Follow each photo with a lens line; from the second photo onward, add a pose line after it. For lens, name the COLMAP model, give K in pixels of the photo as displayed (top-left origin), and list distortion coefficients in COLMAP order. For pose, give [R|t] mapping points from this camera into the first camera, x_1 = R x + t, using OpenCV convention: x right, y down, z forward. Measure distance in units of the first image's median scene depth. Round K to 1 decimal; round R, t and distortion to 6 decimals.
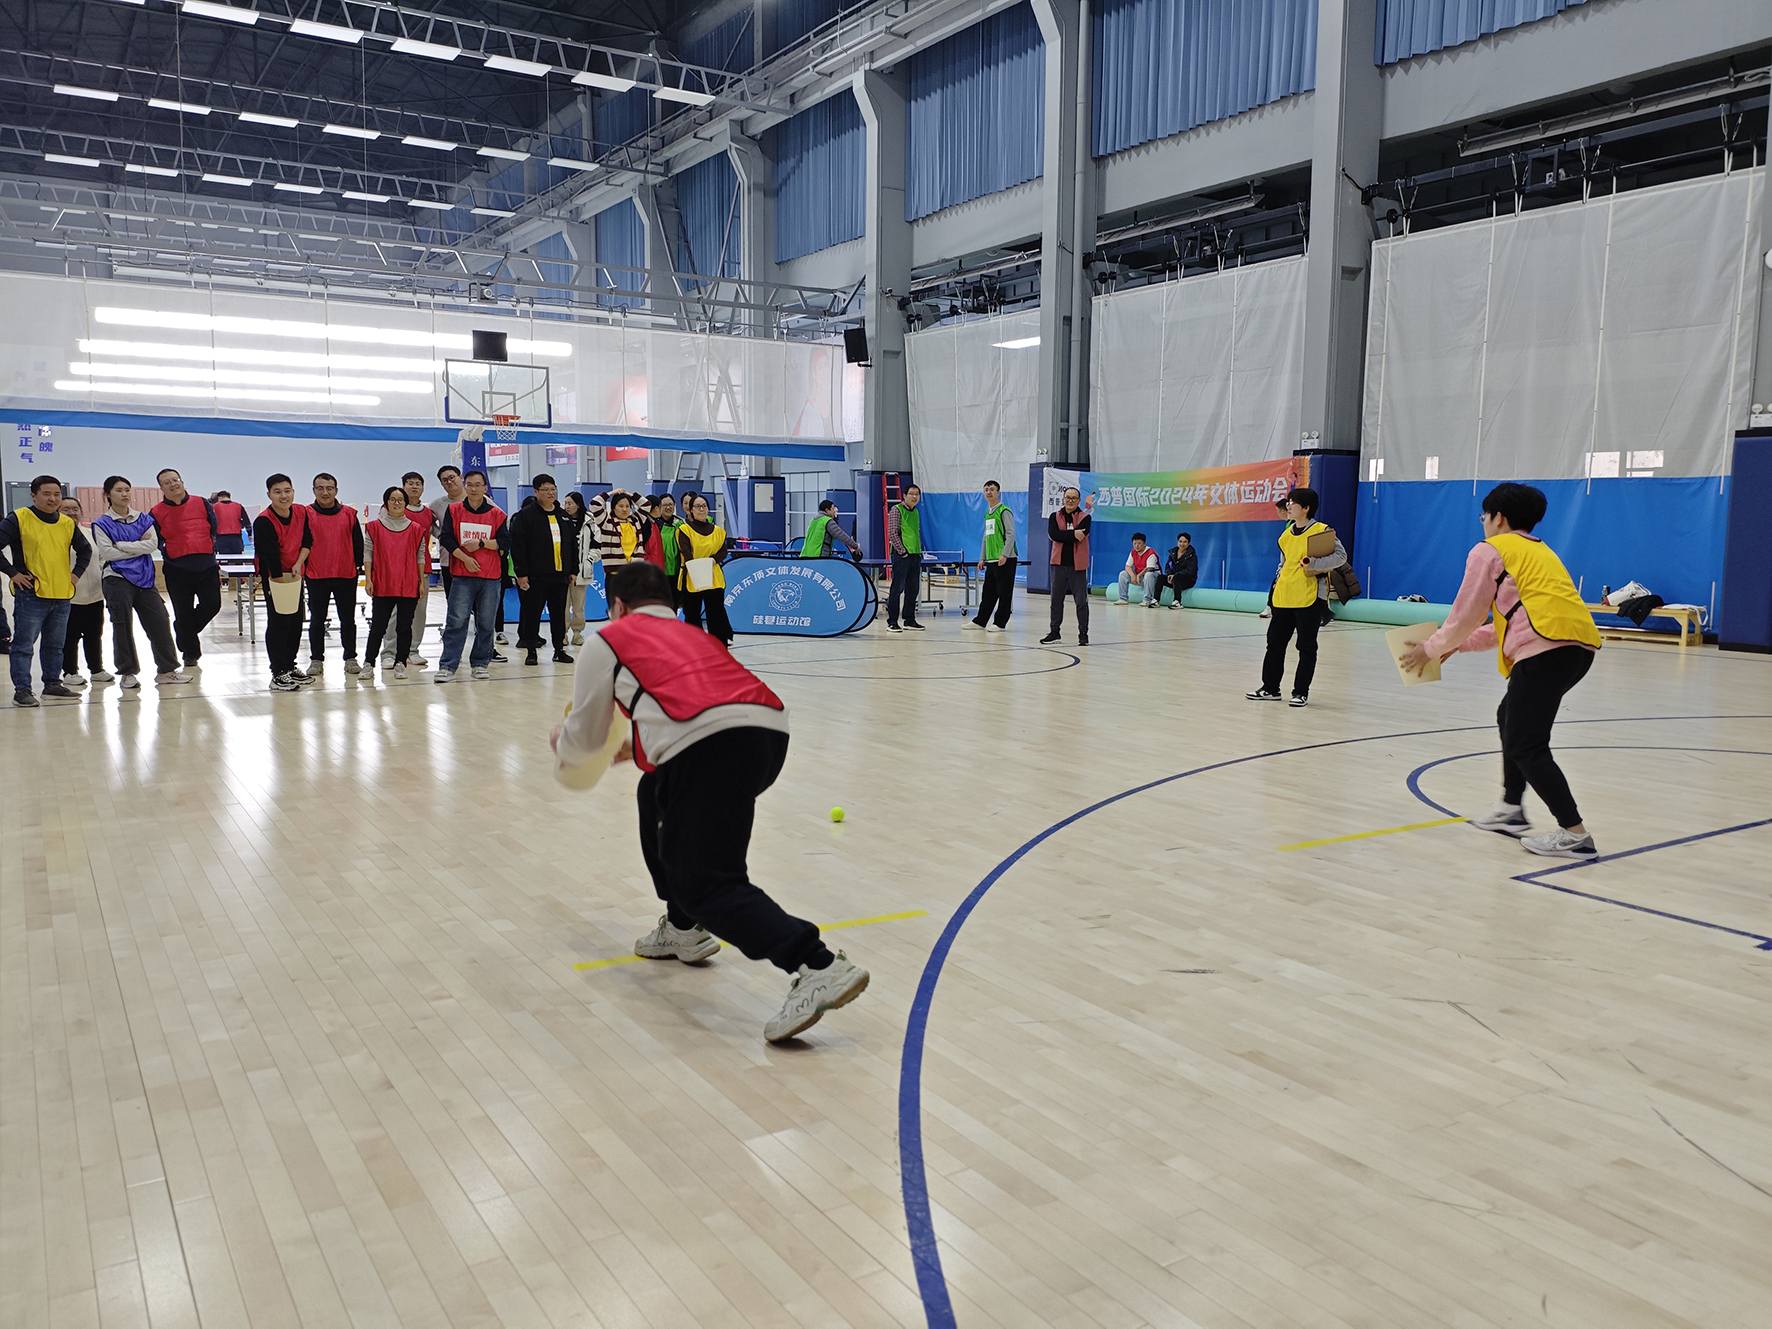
lens RADIAL K [[1295.8, 0, 886.0], [0, 1295.8, 664.5], [0, 0, 1]] dist [0.010180, 0.002131]
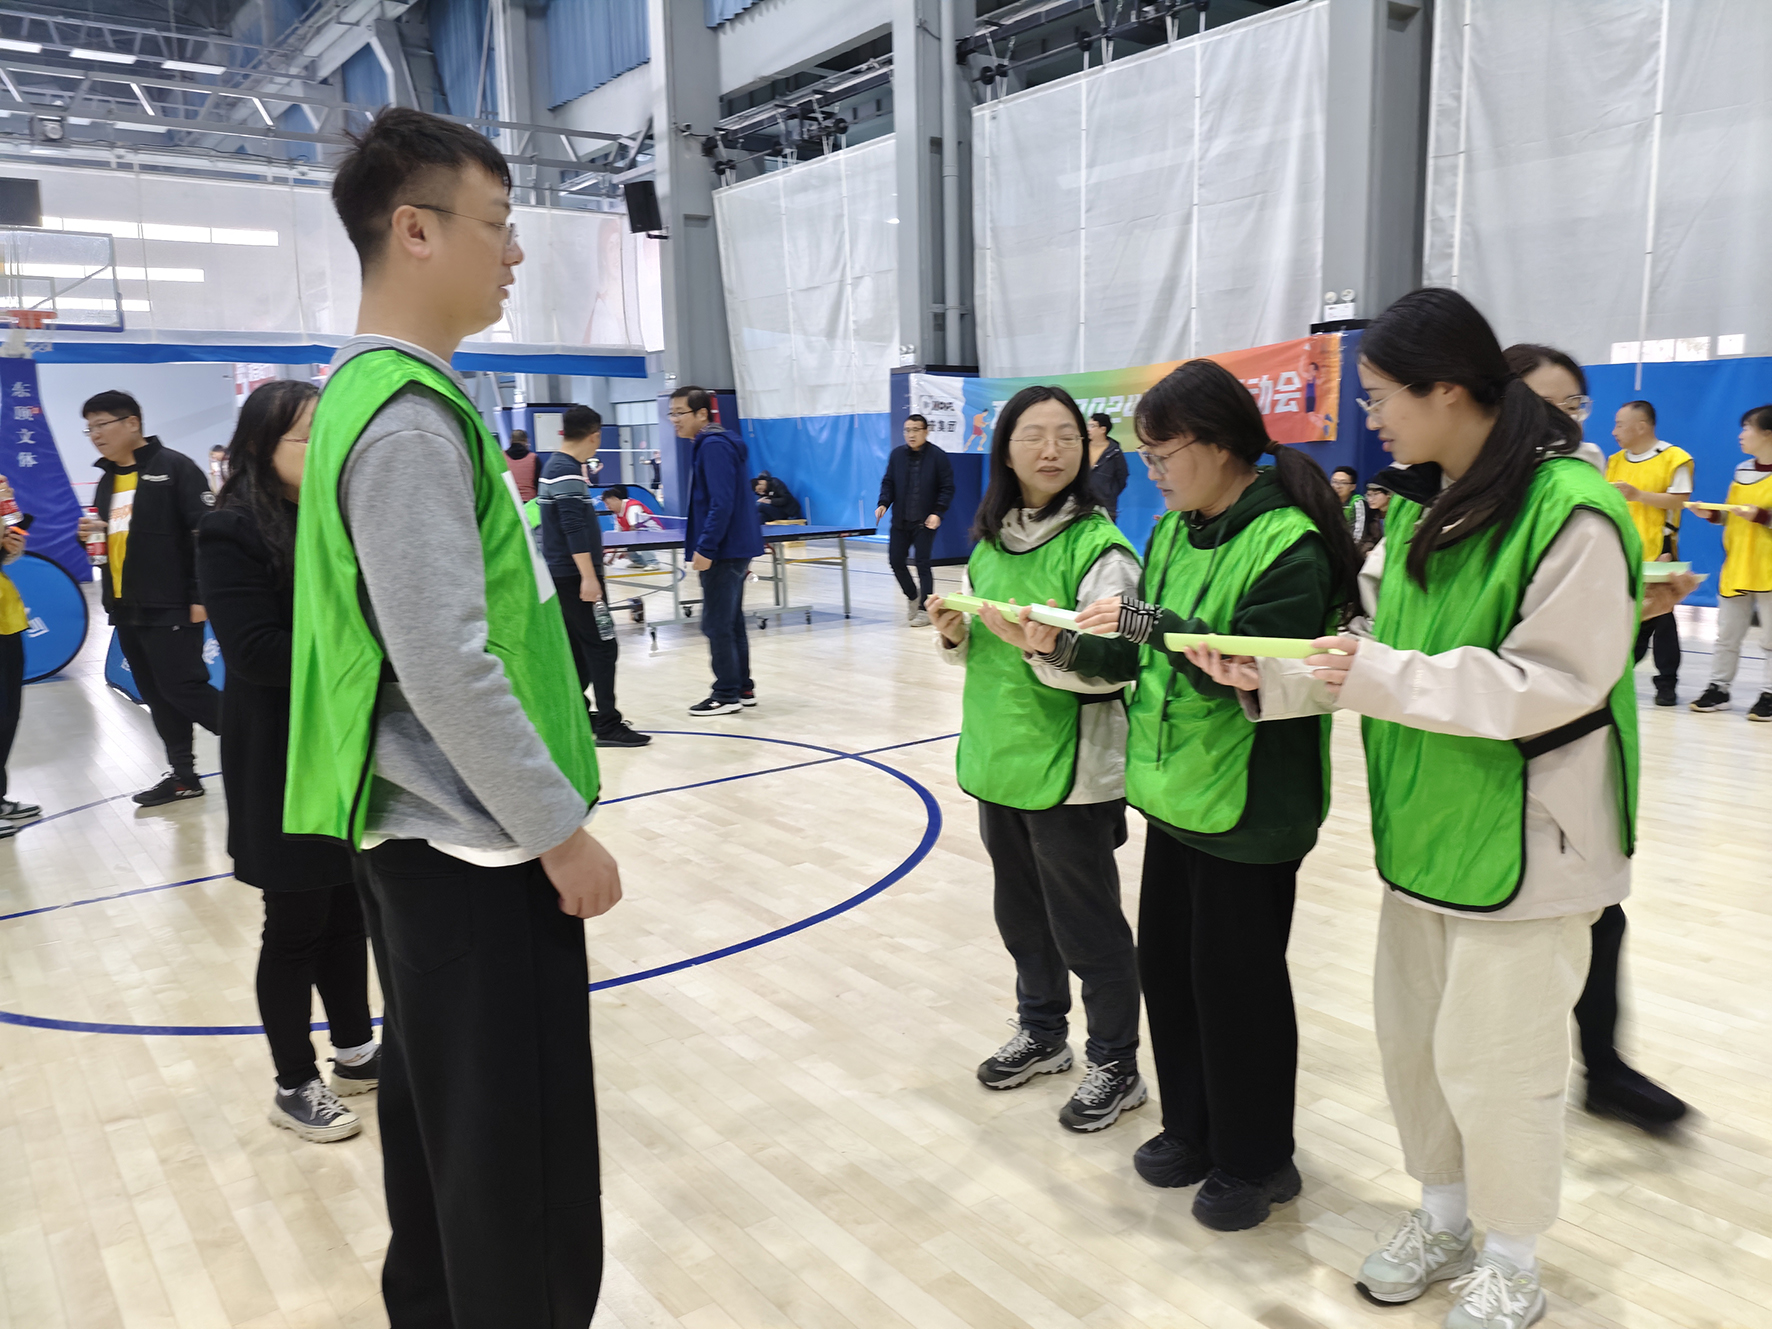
lens RADIAL K [[1323.8, 0, 886.0], [0, 1323.8, 664.5], [0, 0, 1]] dist [0.002285, -0.025260]
pose [[0.996893, -0.042308, 0.066447, 0.060019], [0.039007, 0.997976, 0.050215, -0.039131], [-0.068437, -0.047467, 0.996526, 0.329781]]
